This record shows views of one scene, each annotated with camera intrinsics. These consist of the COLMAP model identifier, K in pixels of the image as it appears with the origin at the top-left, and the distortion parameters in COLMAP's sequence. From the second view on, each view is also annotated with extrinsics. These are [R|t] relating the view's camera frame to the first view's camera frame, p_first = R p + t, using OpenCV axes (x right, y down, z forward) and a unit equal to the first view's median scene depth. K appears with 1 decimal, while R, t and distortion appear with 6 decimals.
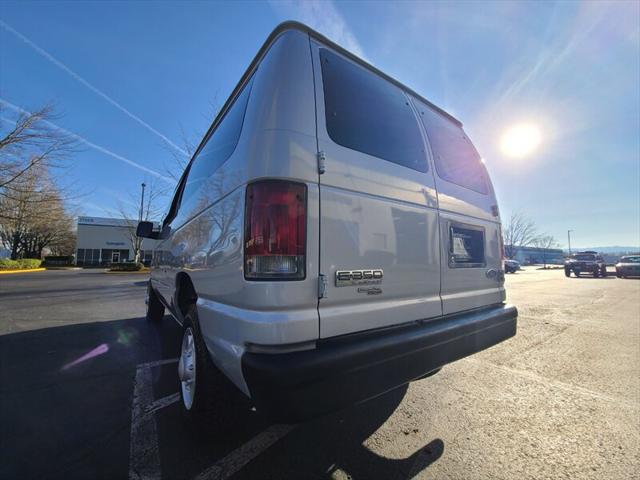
lens RADIAL K [[262.7, 0, 322.7], [0, 262.7, 239.4], [0, 0, 1]] dist [-0.002151, -0.000460]
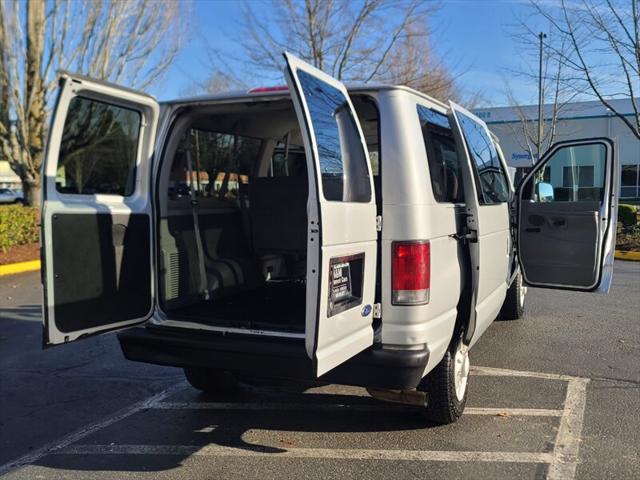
lens RADIAL K [[647.7, 0, 323.7], [0, 647.7, 239.9], [0, 0, 1]] dist [0.037132, -0.000958]
pose [[0.526953, 0.058985, -0.847845, 3.057070], [0.086631, 0.988665, 0.122625, -0.432995], [0.845467, -0.138068, 0.515870, -0.113067]]
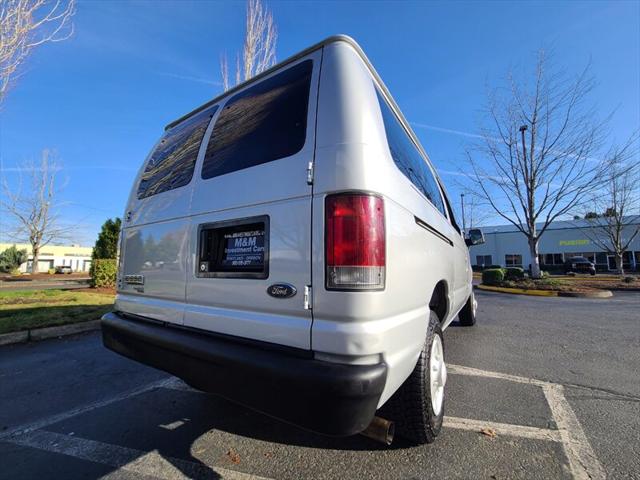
lens RADIAL K [[262.7, 0, 322.7], [0, 262.7, 239.4], [0, 0, 1]] dist [-0.002151, -0.000460]
pose [[0.373123, -0.100693, -0.922302, 1.644118], [0.083605, 0.993698, -0.074665, 0.093691], [0.924007, -0.049250, 0.379190, 1.175237]]
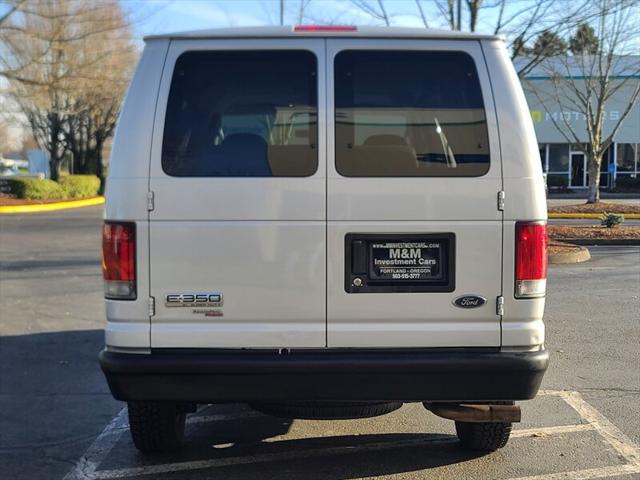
lens RADIAL K [[971.9, 0, 320.0], [0, 971.9, 240.0], [0, 0, 1]] dist [0.022496, 0.098145]
pose [[0.821896, 0.035329, -0.568541, 2.310494], [0.053747, 0.988813, 0.139141, -0.514246], [0.567097, -0.144917, 0.810802, -1.572580]]
